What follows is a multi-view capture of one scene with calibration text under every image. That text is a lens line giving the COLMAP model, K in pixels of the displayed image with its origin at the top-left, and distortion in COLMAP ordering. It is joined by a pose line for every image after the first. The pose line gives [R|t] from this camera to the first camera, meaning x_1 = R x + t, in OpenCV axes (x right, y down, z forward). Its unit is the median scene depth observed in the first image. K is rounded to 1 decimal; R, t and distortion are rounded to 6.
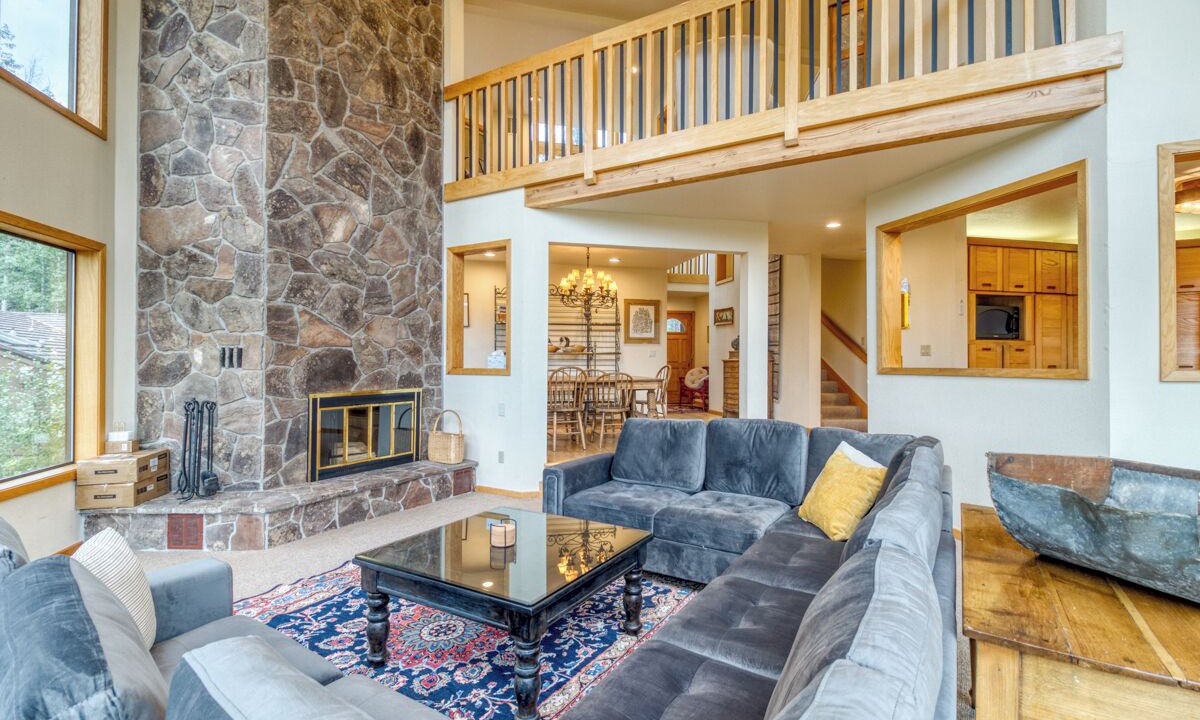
lens RADIAL K [[563.4, 0, 605.5], [0, 563.4, 352.0], [0, 0, 1]] dist [-0.000780, -0.000314]
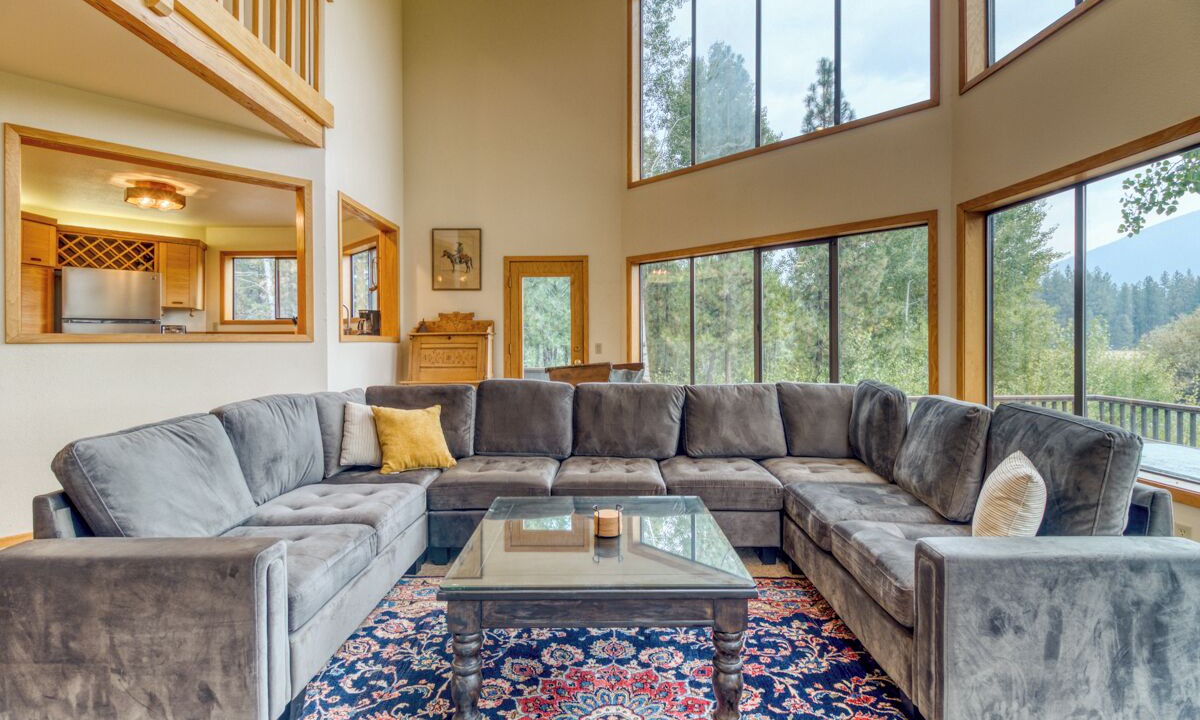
lens RADIAL K [[563.4, 0, 605.5], [0, 563.4, 352.0], [0, 0, 1]] dist [-0.000780, -0.000314]
pose [[-0.534384, -0.015986, 0.845091, -0.438266], [-0.014422, 0.999848, 0.009794, 0.031822], [-0.845119, -0.006954, -0.534534, 0.723981]]
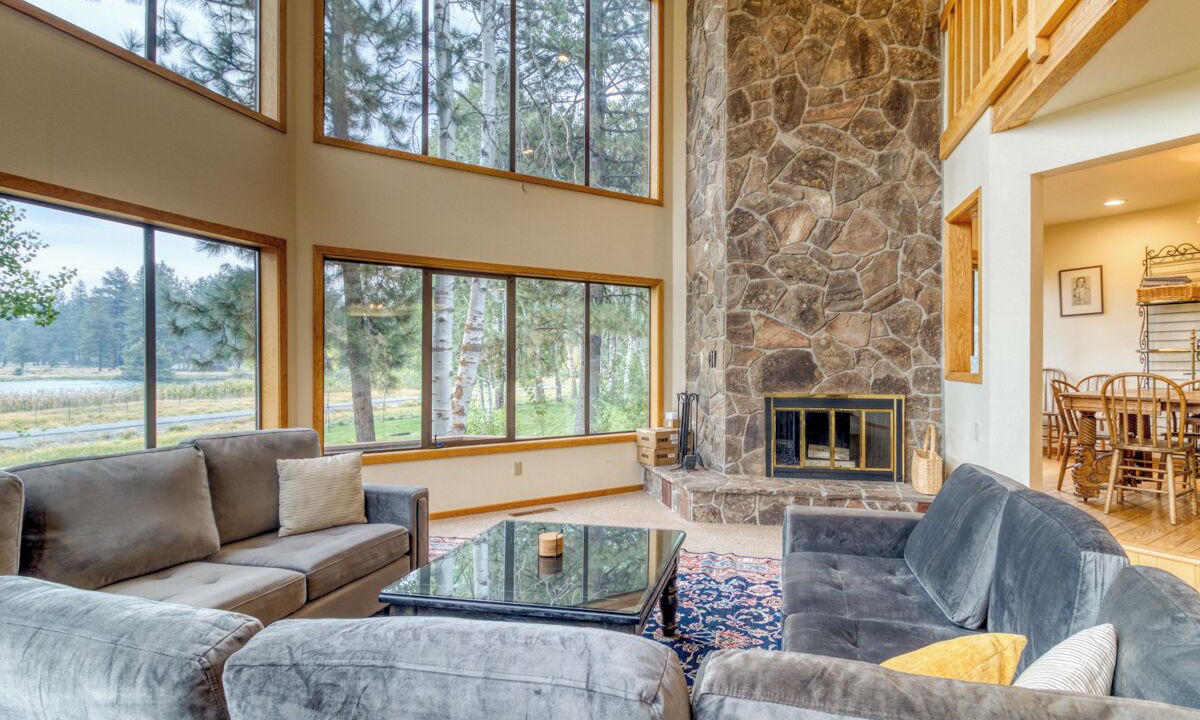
lens RADIAL K [[578.9, 0, 666.5], [0, 578.9, 356.1], [0, 0, 1]] dist [0.002948, 0.000005]
pose [[0.335294, -0.010170, -0.942059, 0.423992], [0.011013, 0.999916, -0.006875, 0.010204], [0.942049, -0.008069, 0.335378, 0.448890]]
